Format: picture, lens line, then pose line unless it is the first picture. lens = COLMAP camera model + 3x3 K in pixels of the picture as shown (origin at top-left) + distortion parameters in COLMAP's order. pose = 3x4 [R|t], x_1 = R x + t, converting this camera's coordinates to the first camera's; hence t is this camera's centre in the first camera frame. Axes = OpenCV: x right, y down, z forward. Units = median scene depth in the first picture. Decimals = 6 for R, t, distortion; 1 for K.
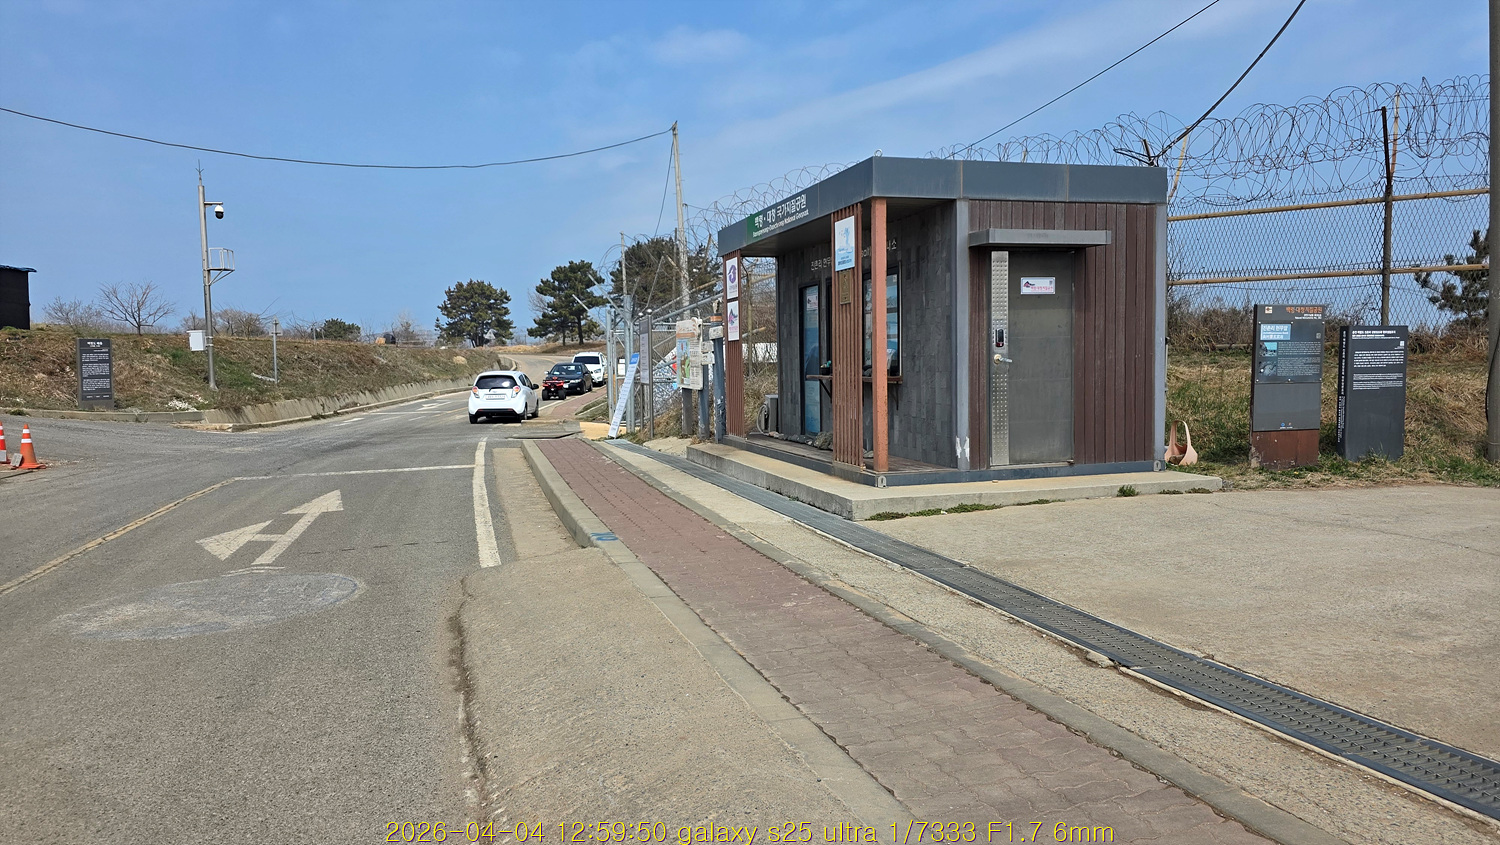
lens RADIAL K [[1006.1, 0, 750.0], [0, 1006.1, 422.5], [0, 0, 1]] dist [-0.000057, -0.000474]
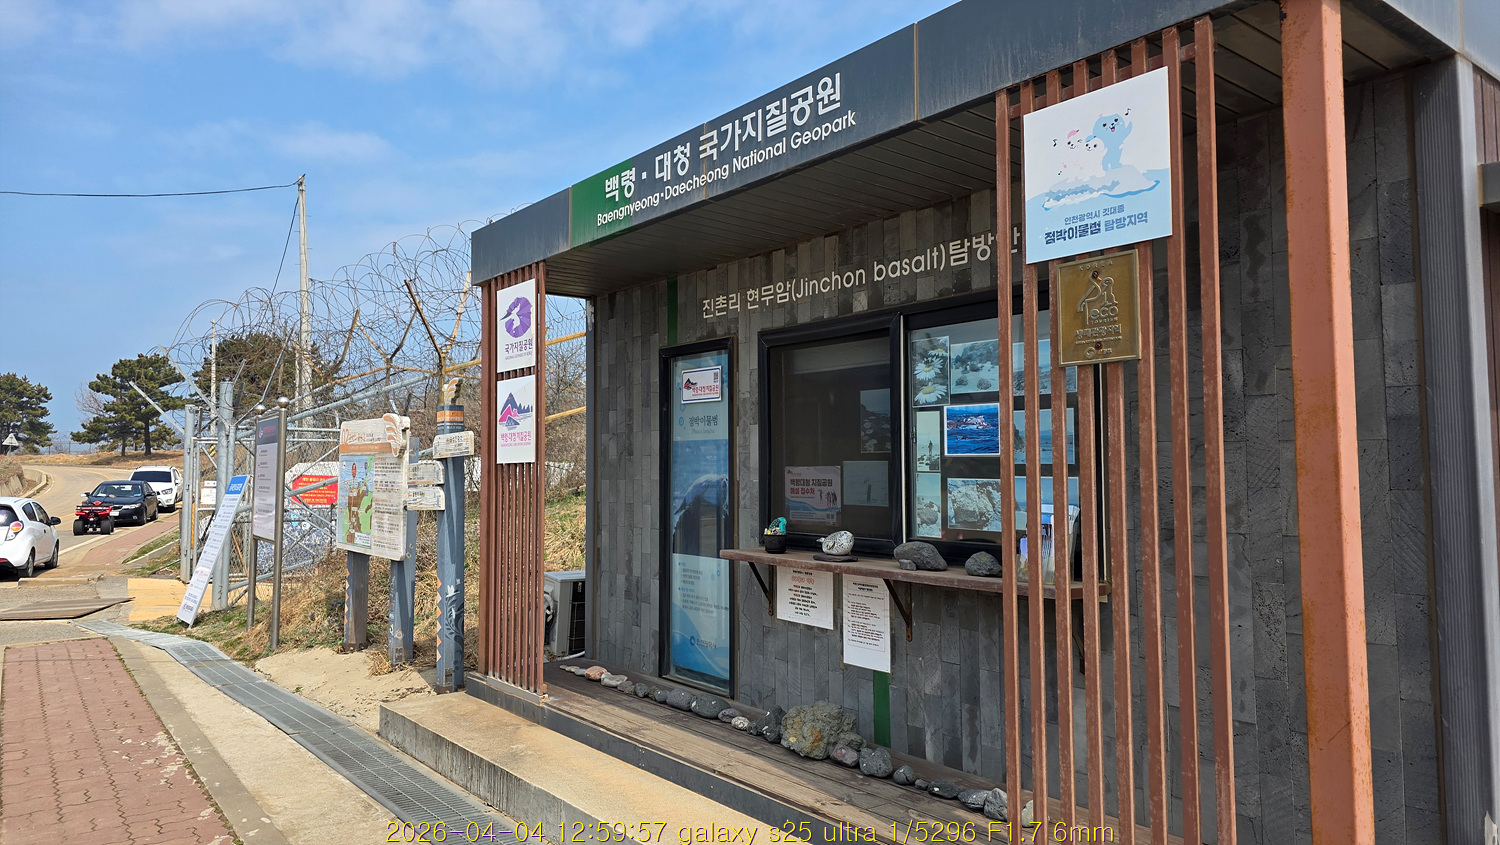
lens RADIAL K [[992.3, 0, 751.7], [0, 992.3, 394.3], [0, 0, 1]] dist [0.003952, -0.002047]
pose [[0.929056, 0.042064, 0.367540, -0.036681], [0.011364, 0.989800, -0.142006, -0.021764], [-0.369764, 0.136109, 0.919102, 0.248828]]
